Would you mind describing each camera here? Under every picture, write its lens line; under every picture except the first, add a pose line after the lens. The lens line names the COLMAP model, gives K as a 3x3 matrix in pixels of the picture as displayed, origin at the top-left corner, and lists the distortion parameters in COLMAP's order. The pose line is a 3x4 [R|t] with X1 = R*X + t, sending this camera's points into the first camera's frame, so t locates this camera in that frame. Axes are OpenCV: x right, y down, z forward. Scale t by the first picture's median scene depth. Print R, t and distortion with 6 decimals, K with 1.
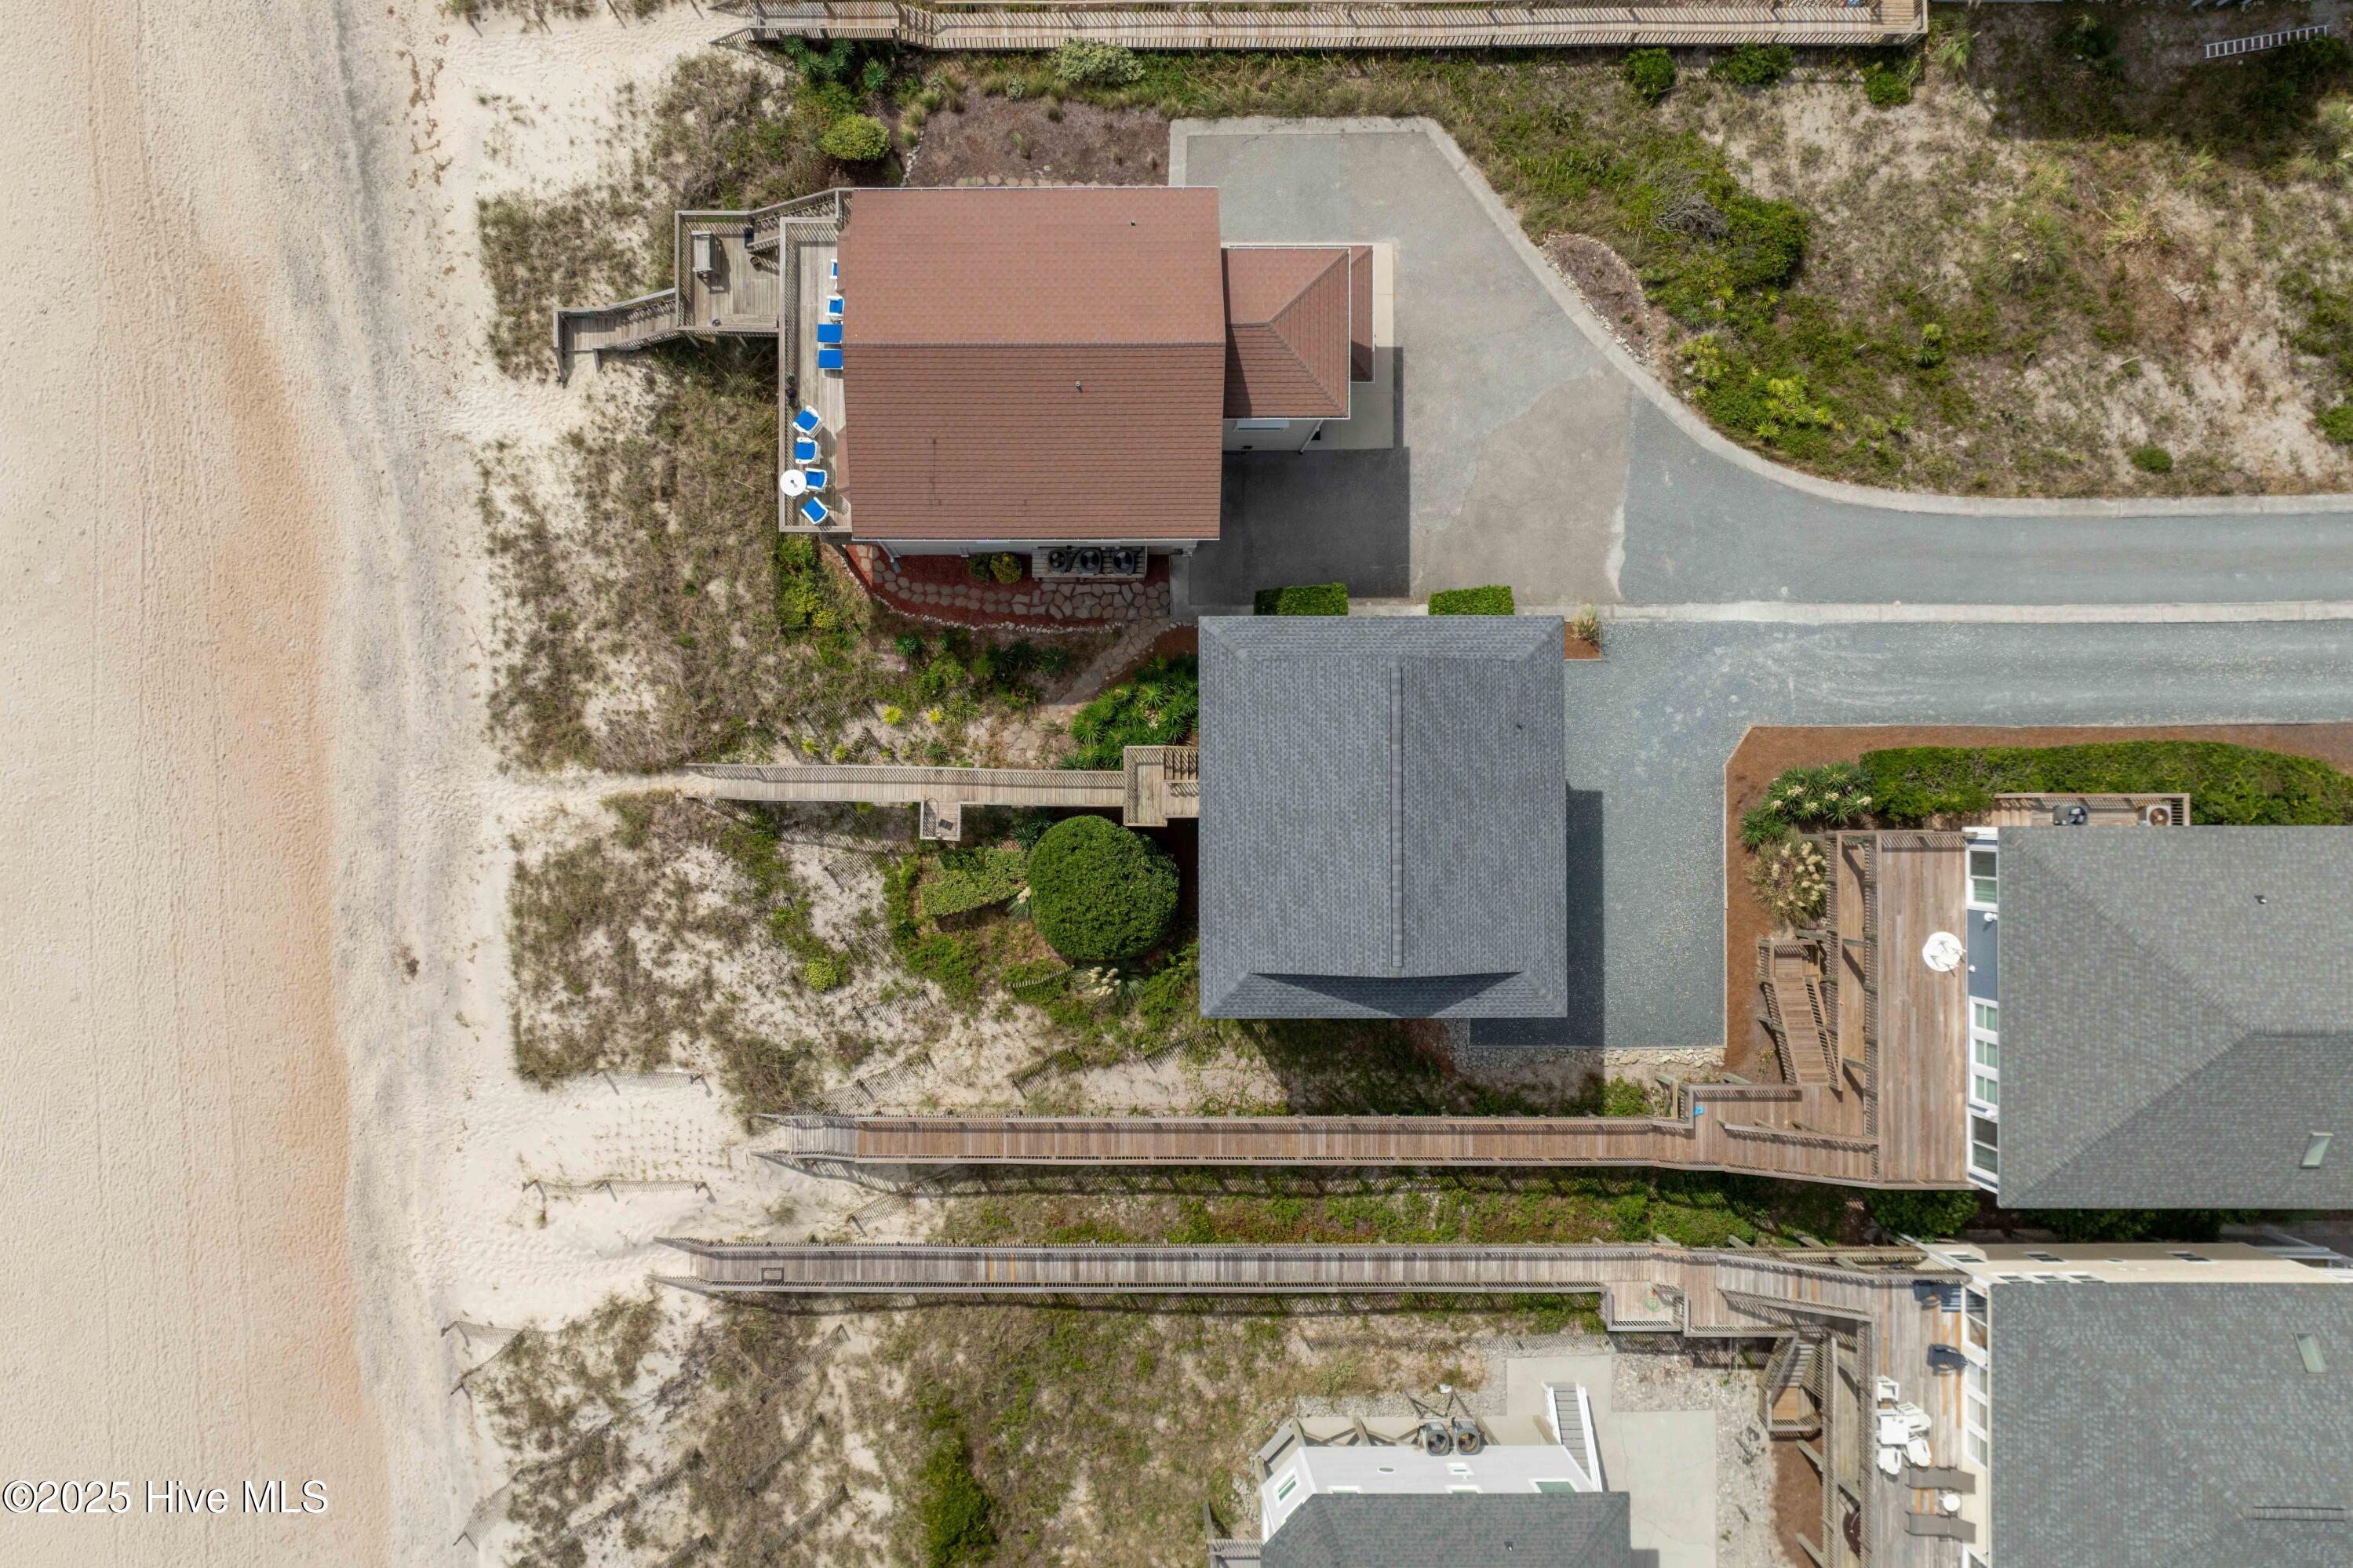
lens RADIAL K [[1959.4, 0, 1101.4], [0, 1959.4, 769.1], [0, 0, 1]] dist [-0.009919, -0.014279]
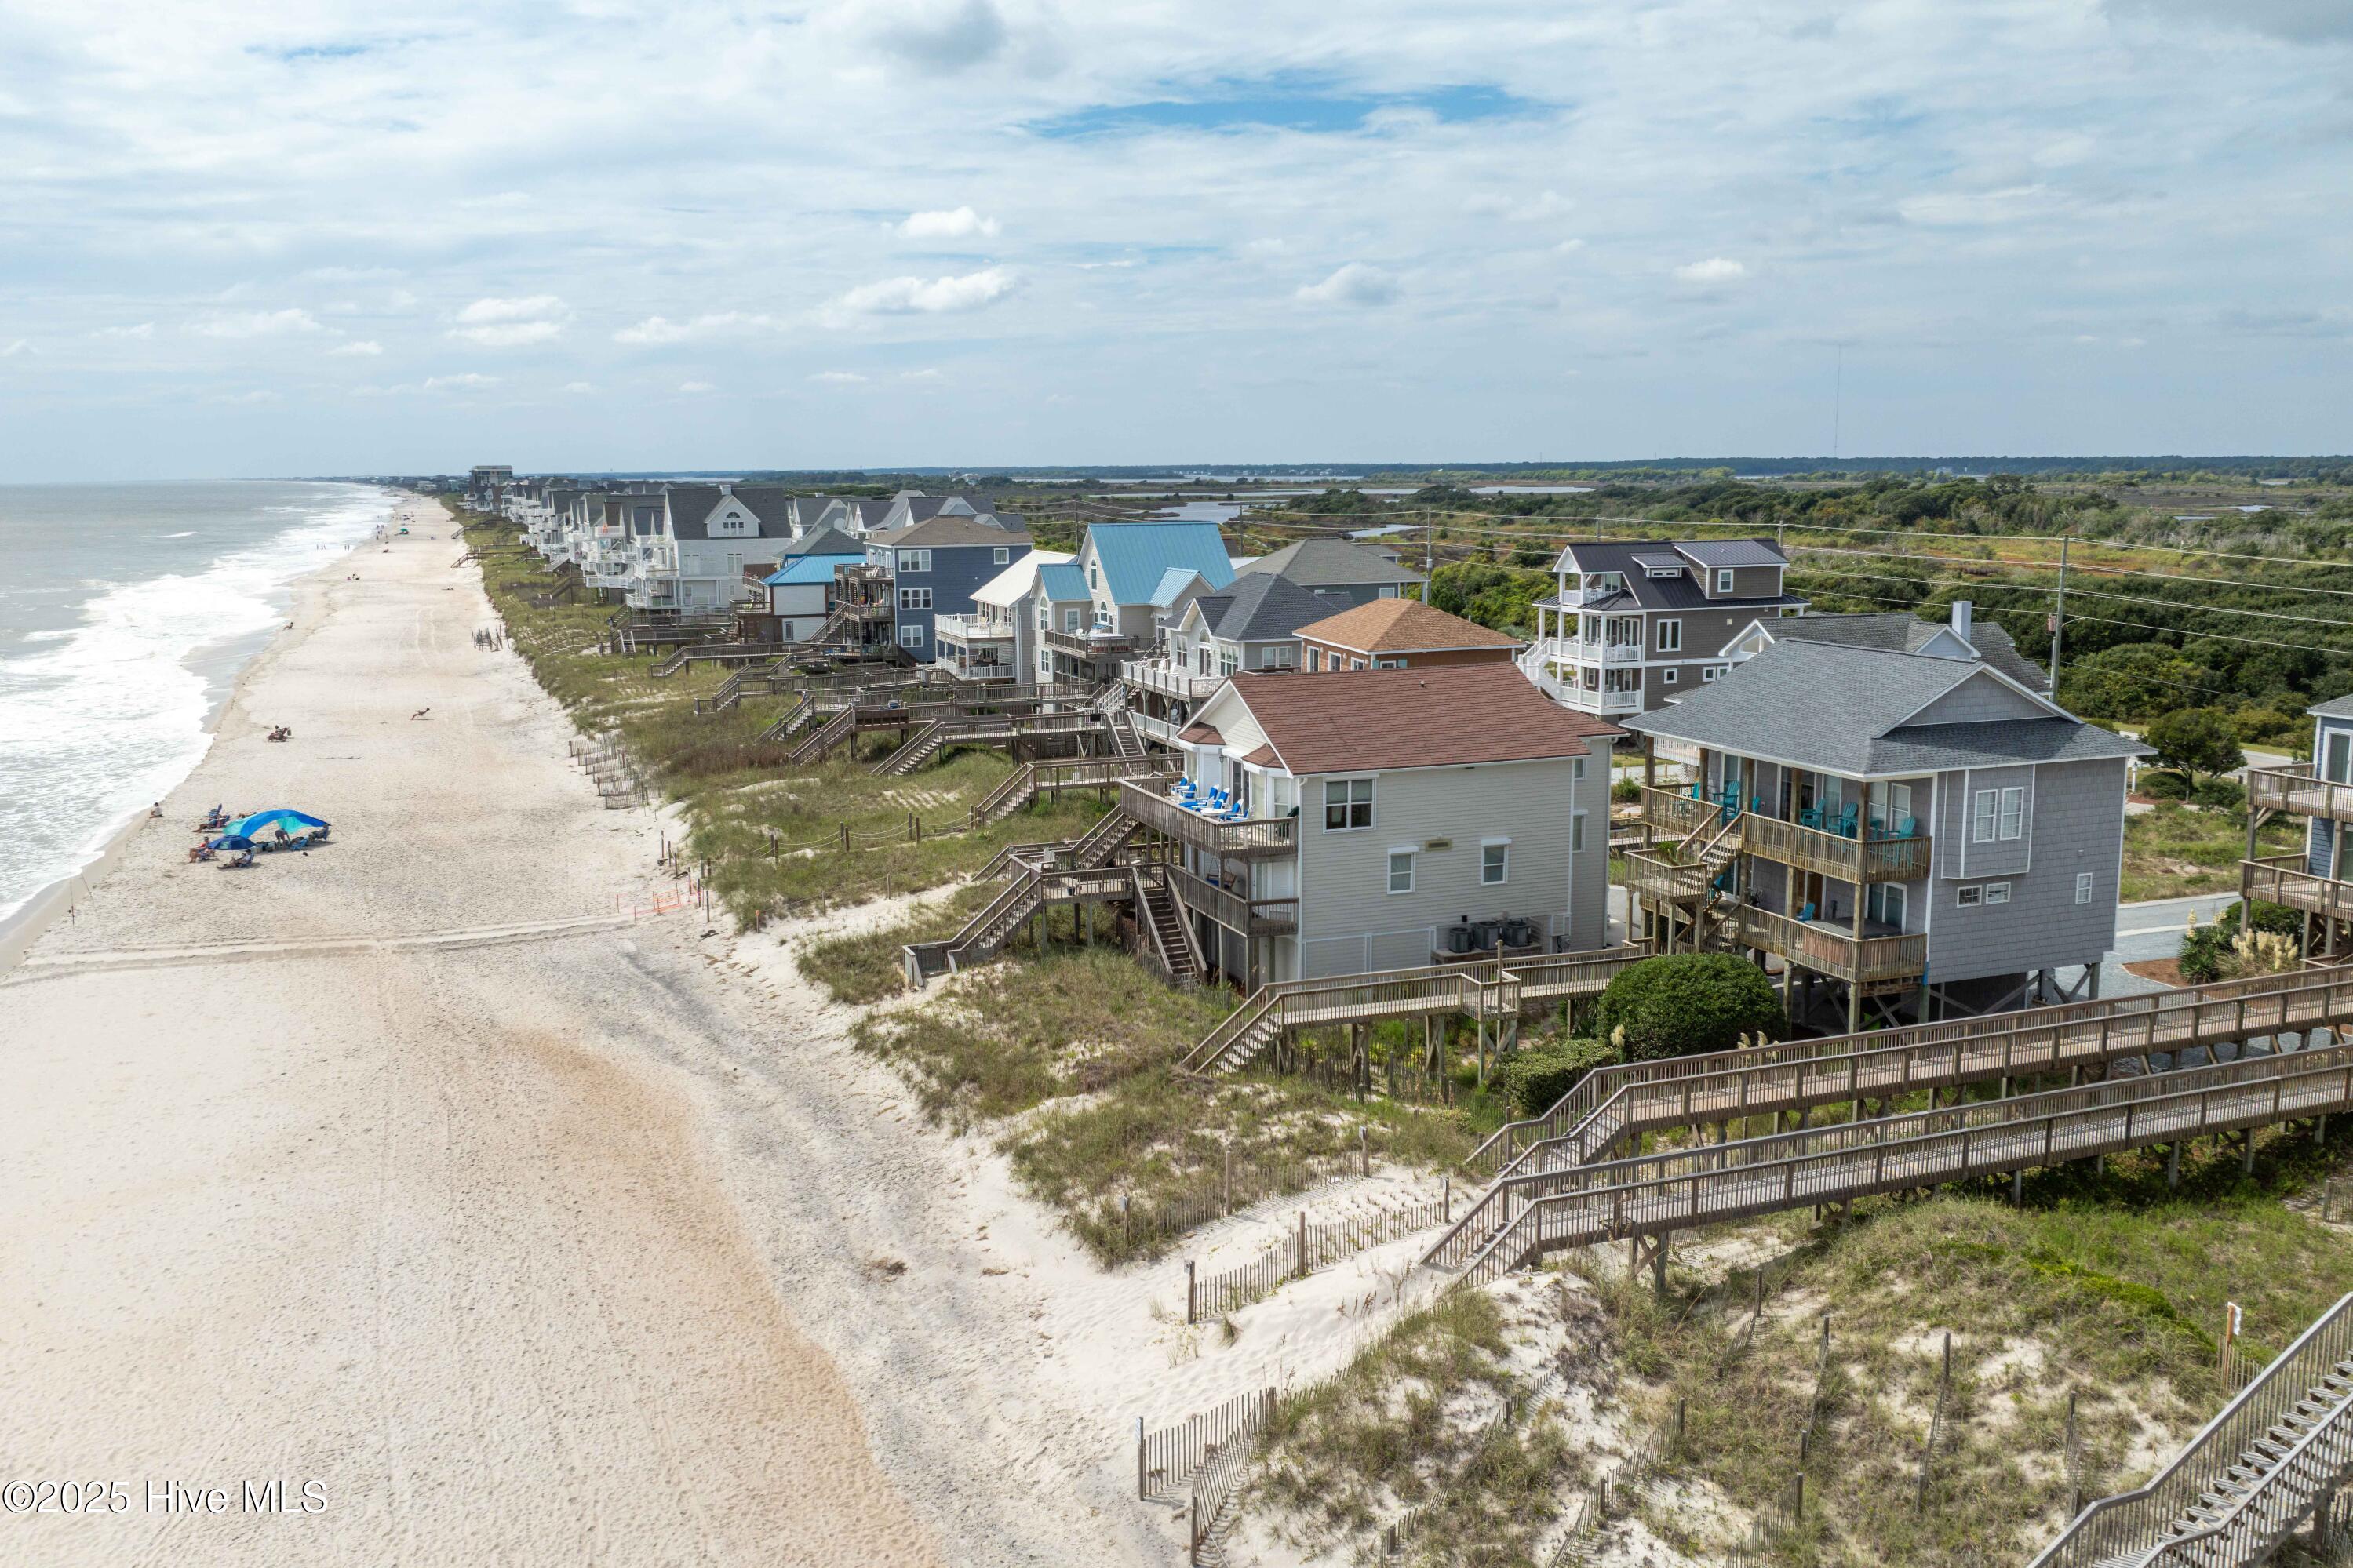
lens RADIAL K [[1967.3, 0, 1207.9], [0, 1967.3, 776.5], [0, 0, 1]] dist [-0.010483, -0.019529]
pose [[0.927753, -0.055673, 0.369020, -0.500710], [0.373149, 0.154014, -0.914898, 0.744489], [-0.005899, 0.986499, 0.163661, 0.734629]]
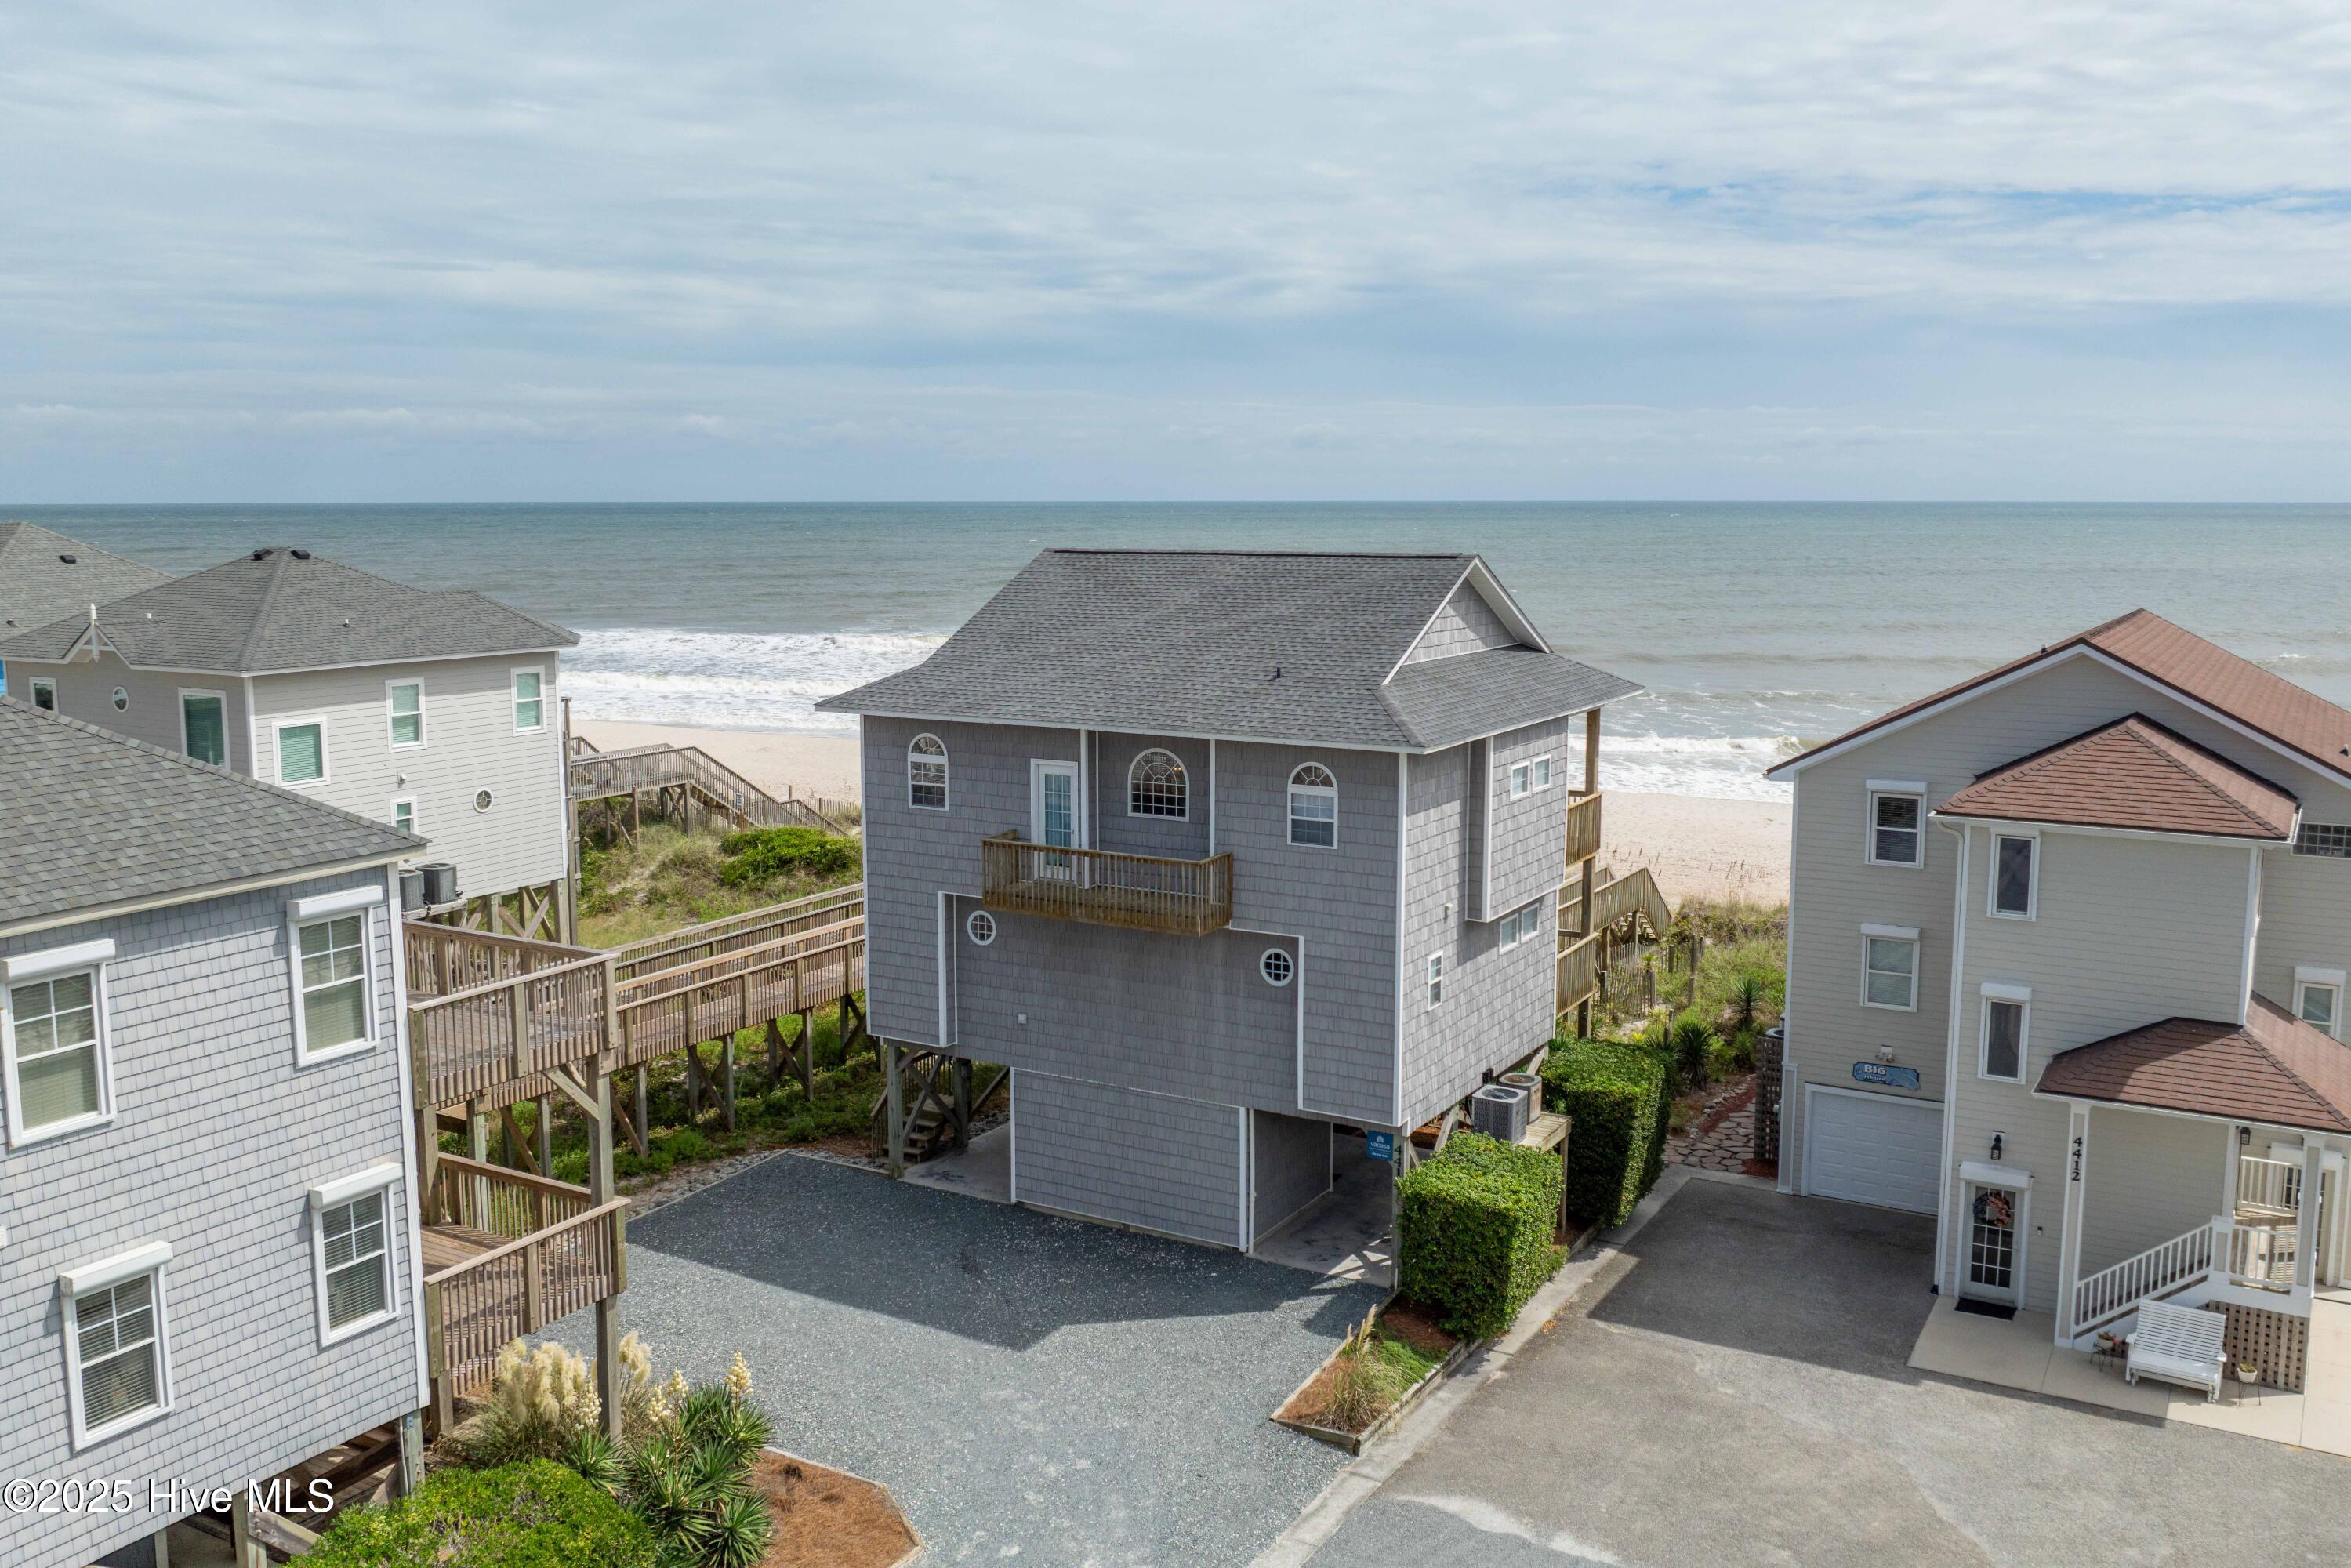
lens RADIAL K [[1976.0, 0, 1182.9], [0, 1976.0, 764.4], [0, 0, 1]] dist [-0.012184, -0.008313]
pose [[-0.507952, 0.124833, -0.852292, 0.602167], [-0.861293, -0.059147, 0.504654, -0.241079], [0.012587, 0.990413, 0.137561, 0.803316]]
